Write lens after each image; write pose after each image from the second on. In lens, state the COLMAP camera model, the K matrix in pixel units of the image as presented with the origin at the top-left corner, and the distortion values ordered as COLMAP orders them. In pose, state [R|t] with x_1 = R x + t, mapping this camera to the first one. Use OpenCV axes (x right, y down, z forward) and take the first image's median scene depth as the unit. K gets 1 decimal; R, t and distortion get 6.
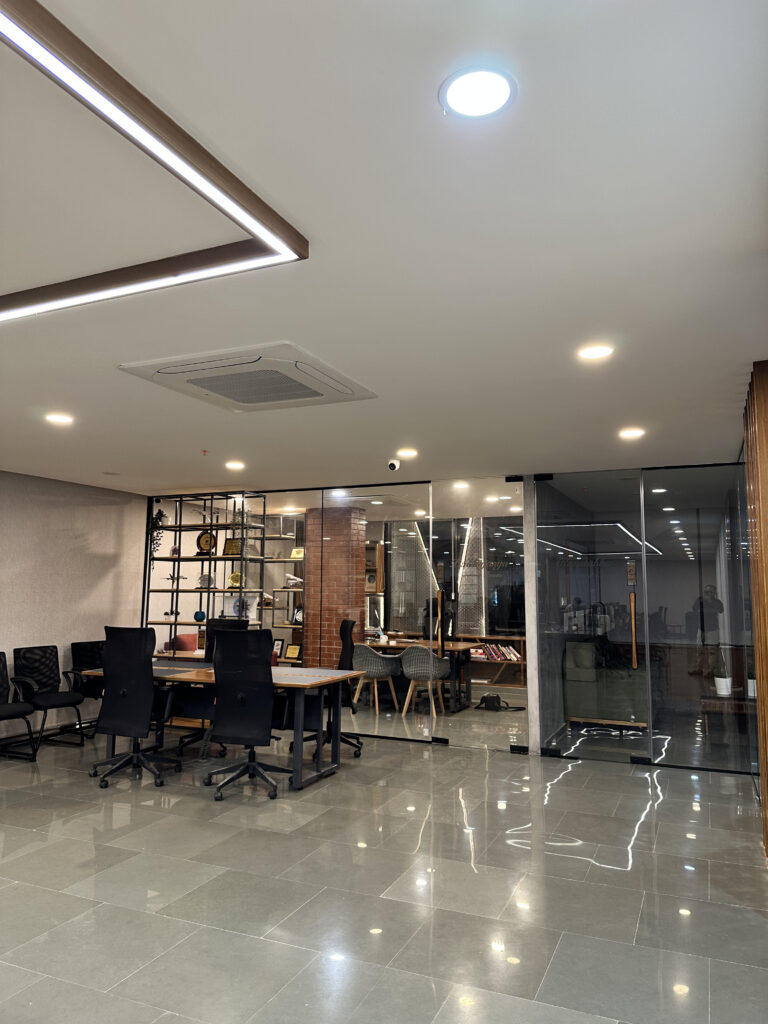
lens RADIAL K [[726.9, 0, 384.1], [0, 726.9, 513.1], [0, 0, 1]] dist [-0.000319, -0.003042]
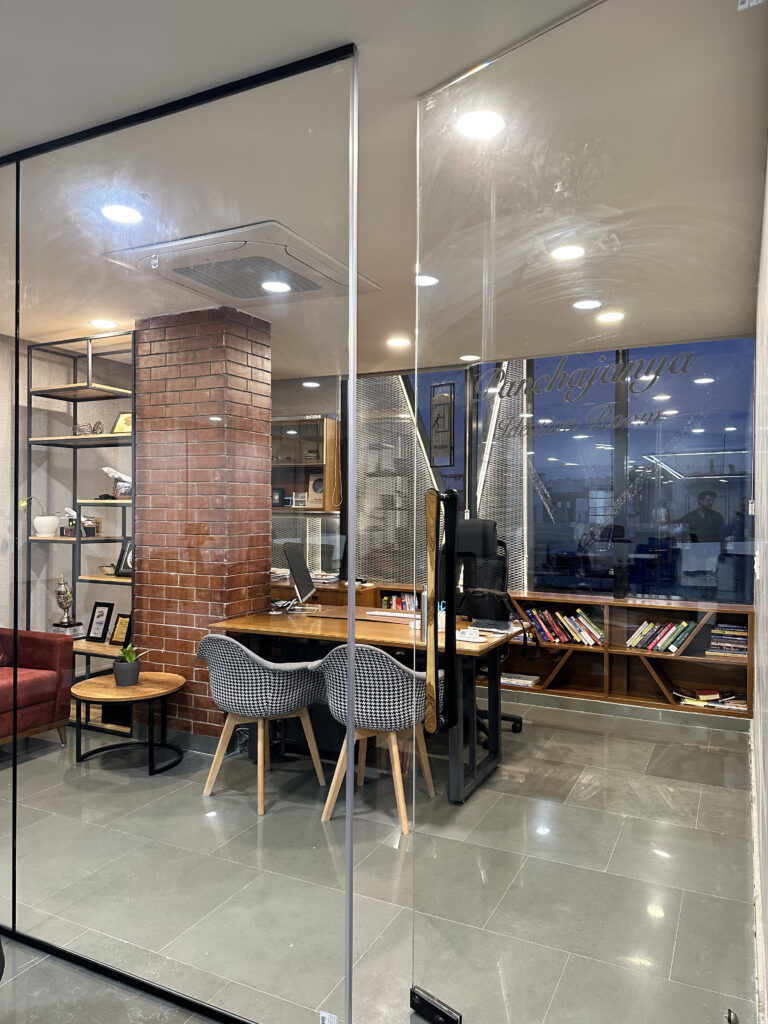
lens RADIAL K [[726.9, 0, 385.5], [0, 726.9, 511.6], [0, 0, 1]] dist [-0.000319, -0.003042]
pose [[0.999338, 0.001735, -0.036347, 0.058669], [0.002092, 0.994470, 0.104996, 0.060159], [0.036329, -0.105003, 0.993808, 0.513892]]
